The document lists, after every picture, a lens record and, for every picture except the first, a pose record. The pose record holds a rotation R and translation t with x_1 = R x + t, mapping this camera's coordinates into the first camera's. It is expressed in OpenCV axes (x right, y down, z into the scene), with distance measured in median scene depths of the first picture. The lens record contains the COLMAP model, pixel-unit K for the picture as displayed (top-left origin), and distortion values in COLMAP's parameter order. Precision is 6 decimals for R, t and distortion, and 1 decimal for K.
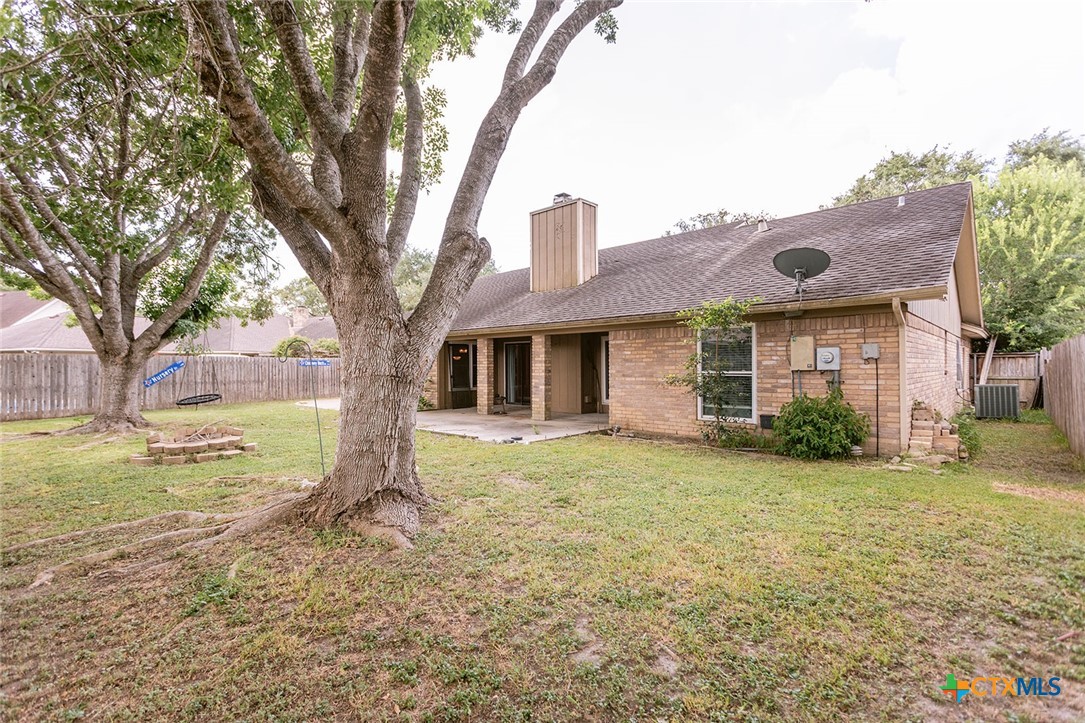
lens RADIAL K [[510.4, 0, 533.3], [0, 510.4, 358.4], [0, 0, 1]] dist [0.003861, 0.000830]
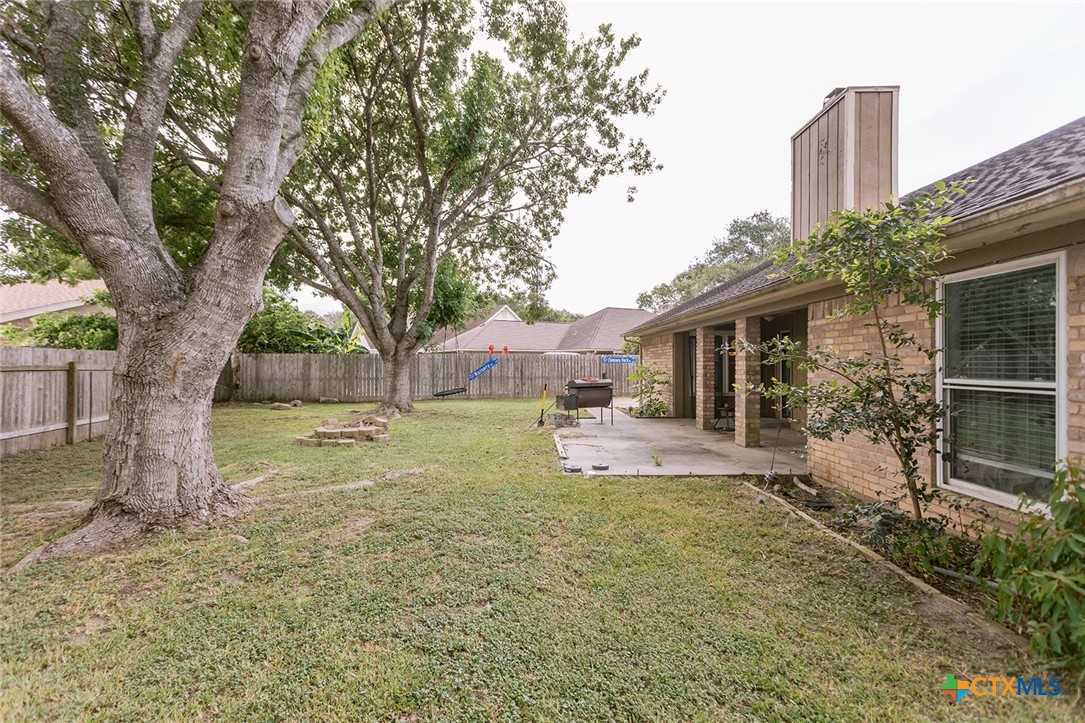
lens RADIAL K [[526.1, 0, 541.7], [0, 526.1, 357.6], [0, 0, 1]] dist [0.017942, 0.000477]
pose [[0.681296, -0.004147, -0.731997, 0.385957], [0.007838, 0.999968, 0.001629, 0.003105], [0.731966, -0.006847, 0.681306, 0.383327]]
